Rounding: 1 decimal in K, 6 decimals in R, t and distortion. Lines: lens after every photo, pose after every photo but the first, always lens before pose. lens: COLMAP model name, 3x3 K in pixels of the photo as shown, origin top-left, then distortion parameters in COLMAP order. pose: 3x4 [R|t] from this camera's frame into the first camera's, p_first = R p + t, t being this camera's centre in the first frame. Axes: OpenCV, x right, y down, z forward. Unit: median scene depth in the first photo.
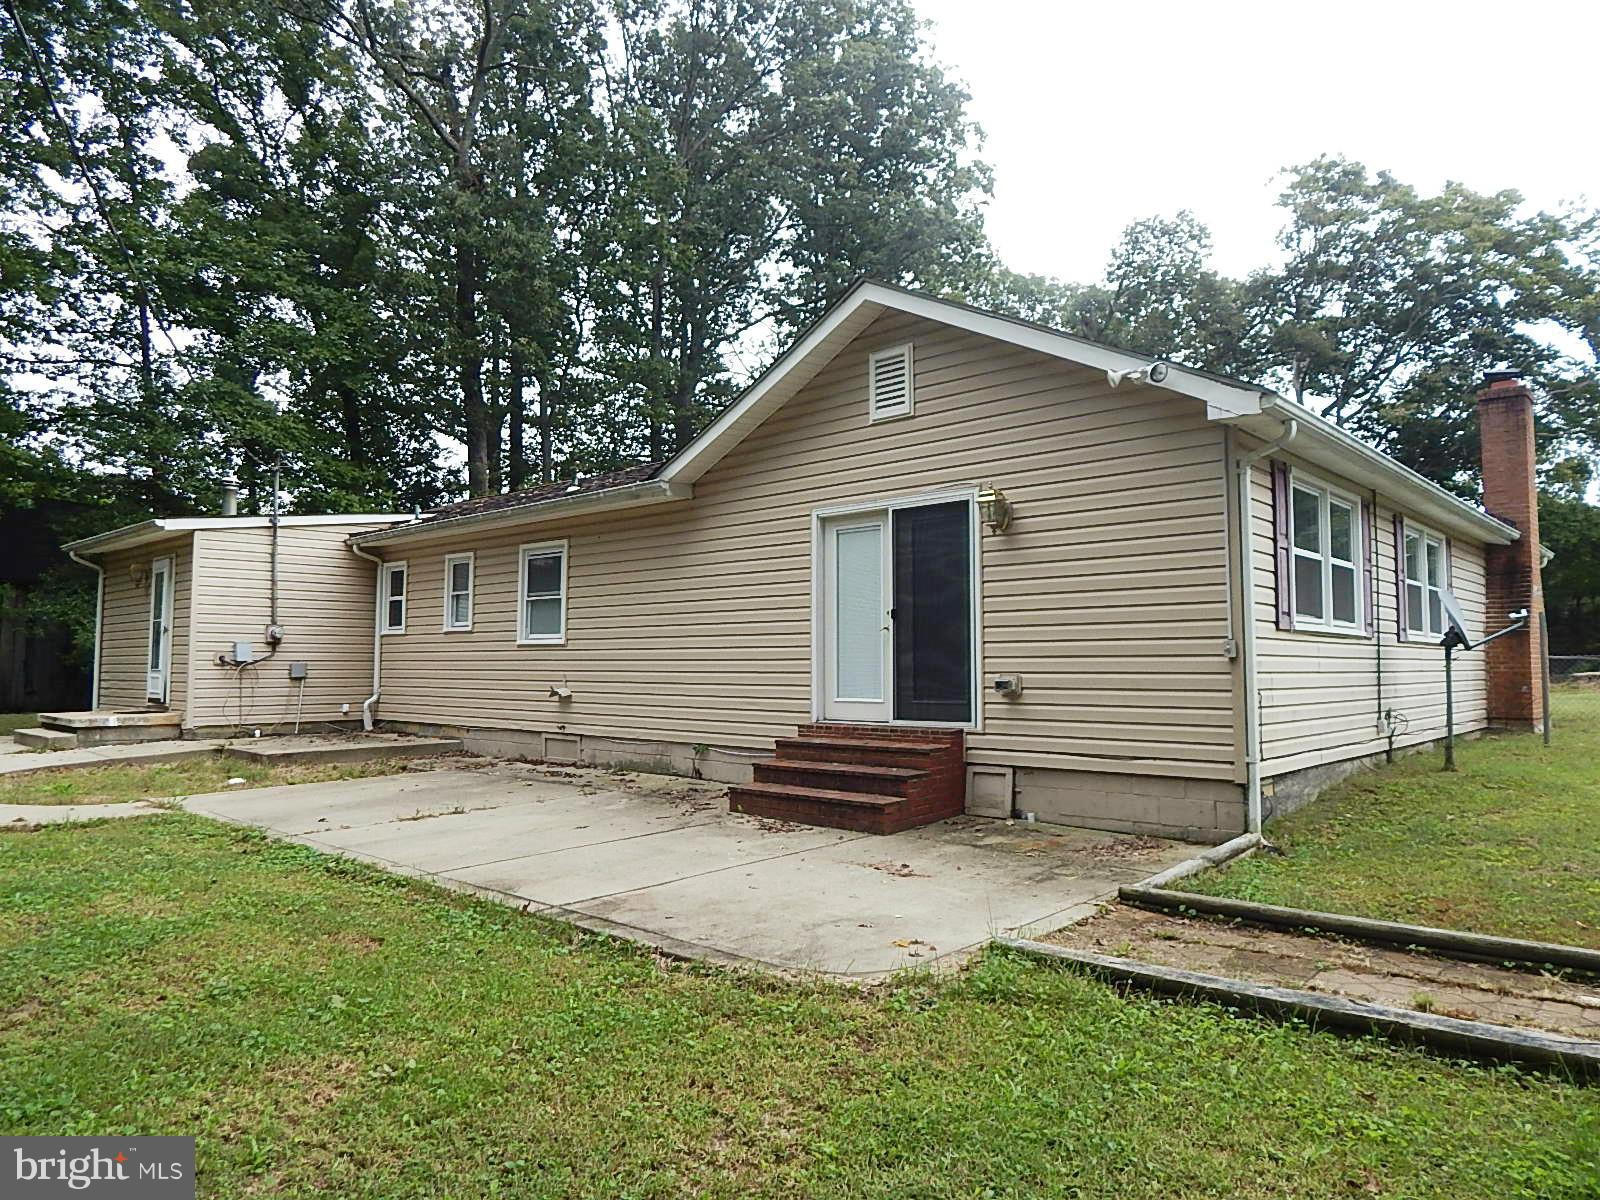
lens RADIAL K [[1067.7, 0, 803.7], [0, 1067.7, 596.2], [0, 0, 1]] dist [0.012022, -0.022876]
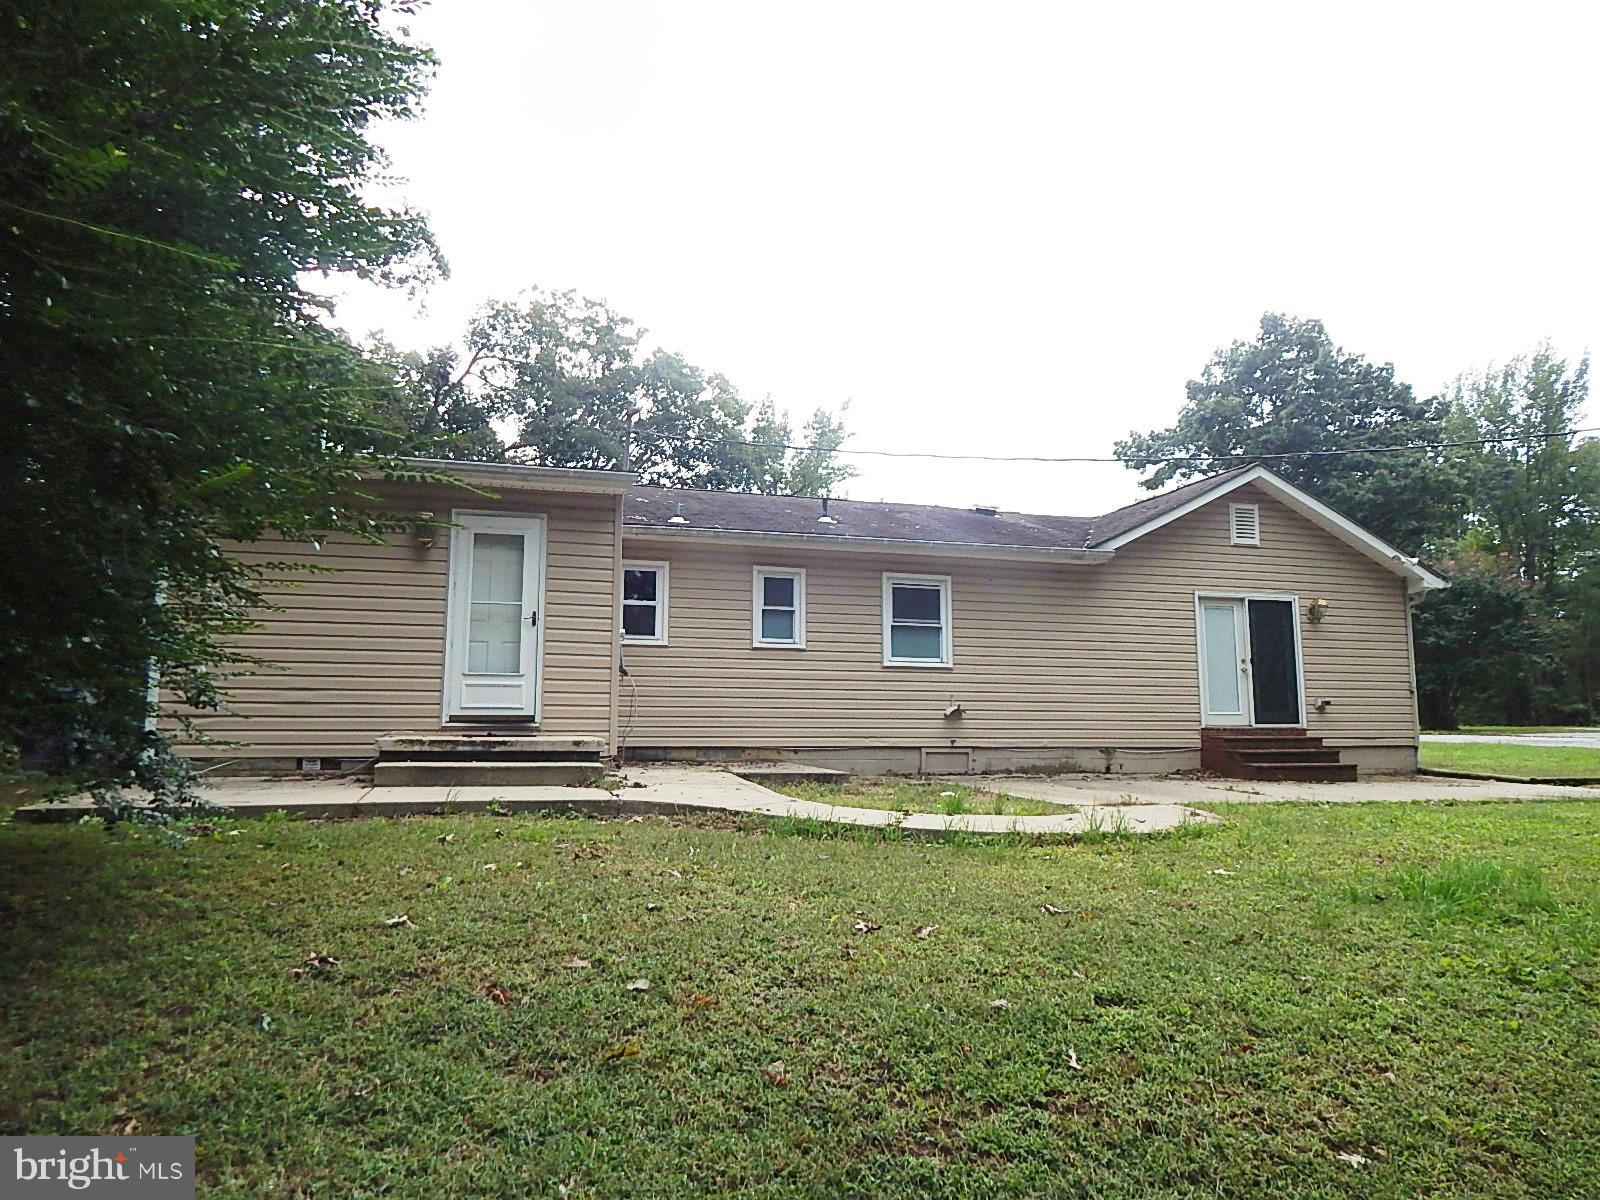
lens RADIAL K [[1067.7, 0, 803.7], [0, 1067.7, 596.2], [0, 0, 1]] dist [0.012022, -0.022876]
pose [[0.496977, 0.106557, 0.861196, -1.704774], [-0.059389, 0.994282, -0.088752, 0.104706], [-0.865729, -0.007038, 0.500464, 0.753875]]
